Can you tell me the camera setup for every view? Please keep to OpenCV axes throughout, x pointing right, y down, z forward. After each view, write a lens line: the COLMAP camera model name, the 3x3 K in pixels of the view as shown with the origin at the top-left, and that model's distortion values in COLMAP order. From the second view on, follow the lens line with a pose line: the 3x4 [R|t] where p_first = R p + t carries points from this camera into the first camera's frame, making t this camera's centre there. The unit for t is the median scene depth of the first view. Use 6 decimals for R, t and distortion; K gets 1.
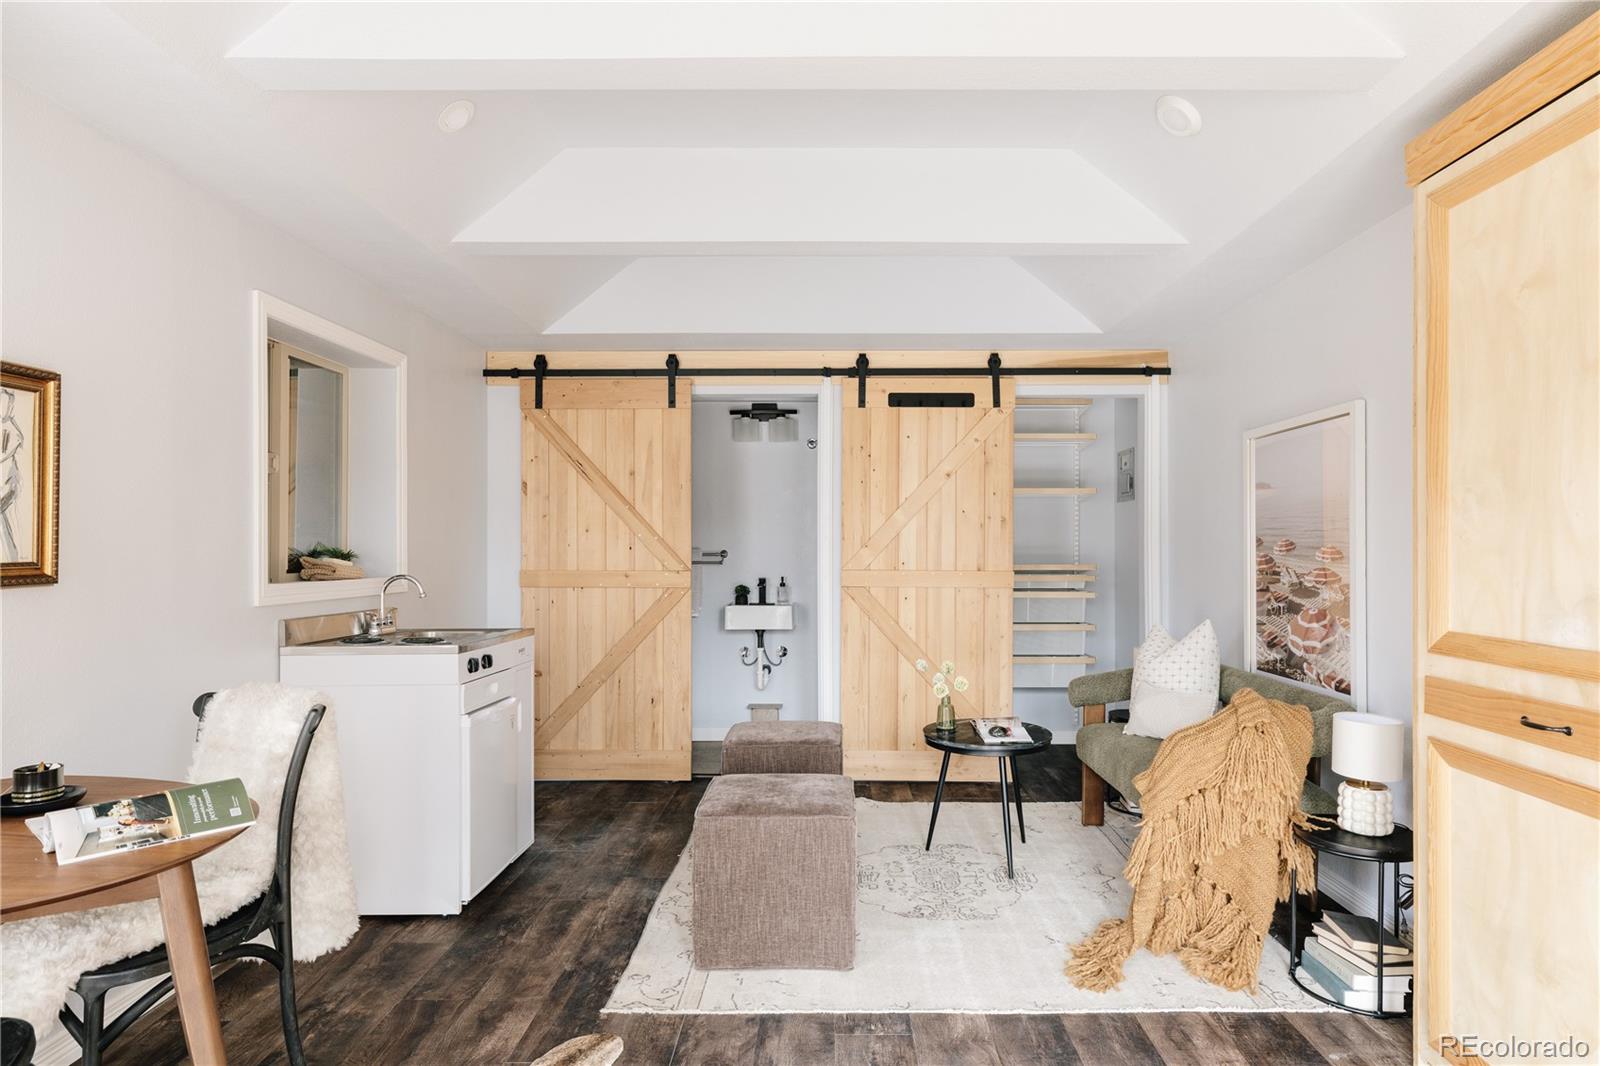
lens RADIAL K [[908.7, 0, 806.0], [0, 908.7, 538.0], [0, 0, 1]] dist [0.007481, -0.003521]
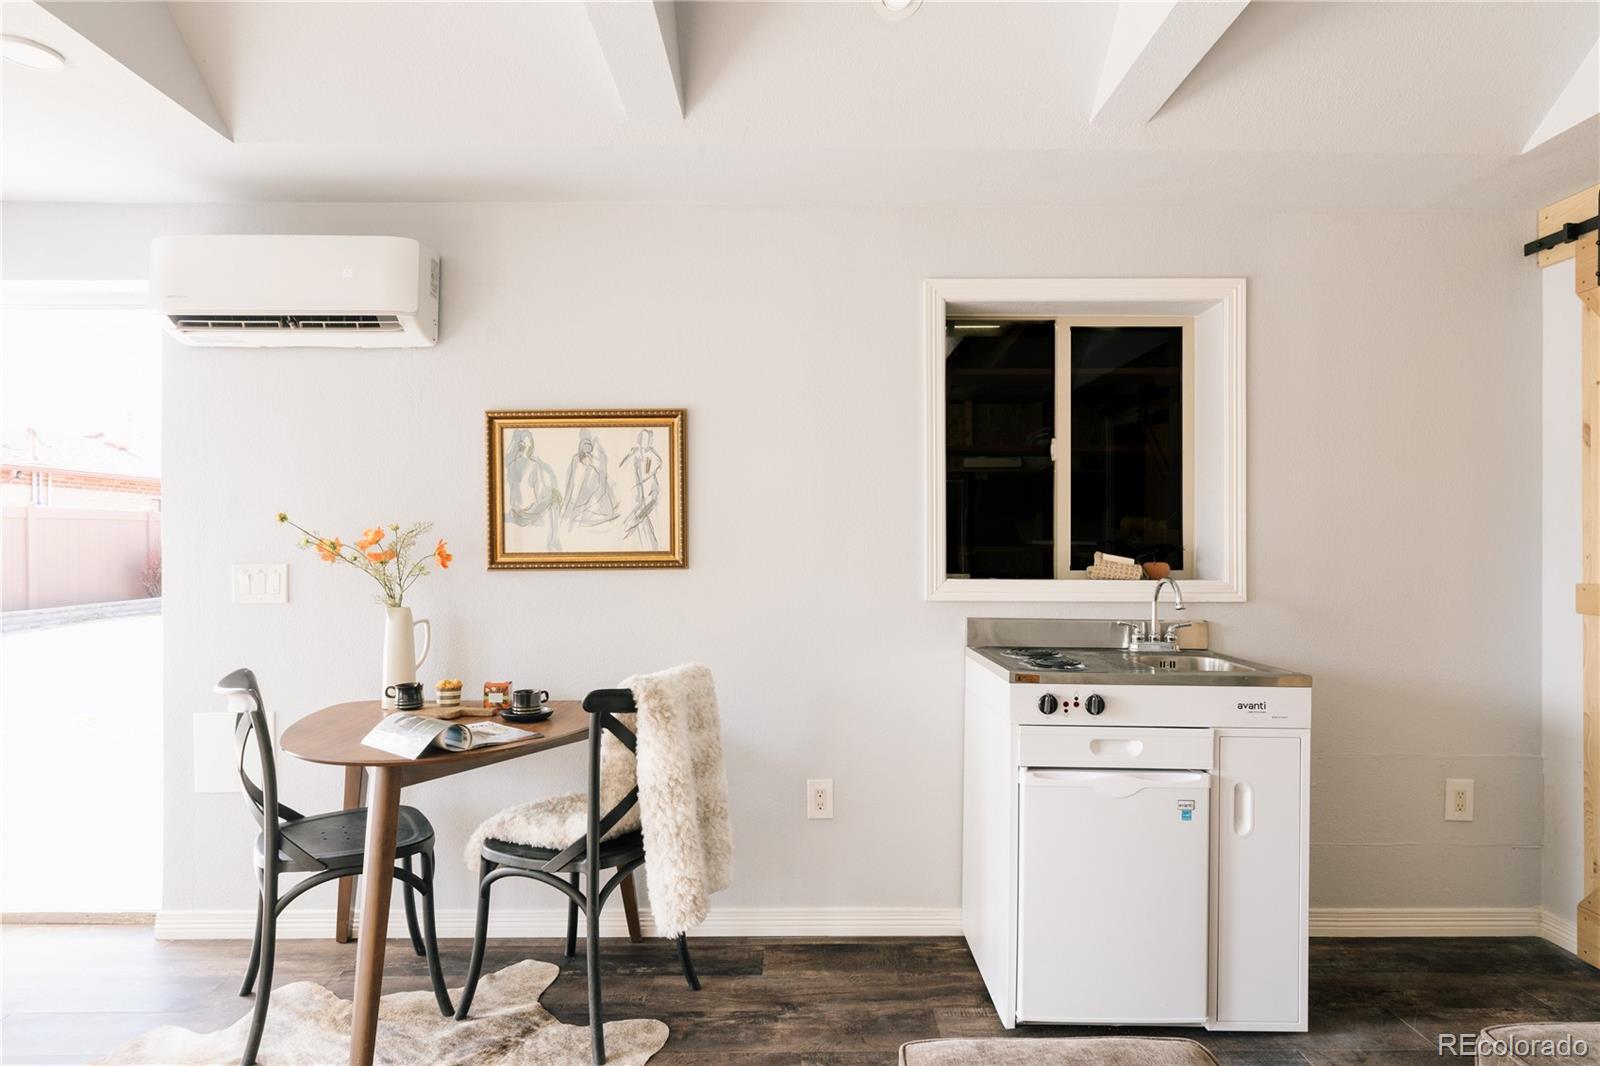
lens RADIAL K [[908.7, 0, 801.1], [0, 908.7, 538.6], [0, 0, 1]] dist [0.007481, -0.003521]
pose [[0.037977, -0.001123, -0.999278, 0.218955], [0.008557, 0.999963, -0.000799, 0.004223], [0.999242, -0.008520, 0.037985, 0.482715]]
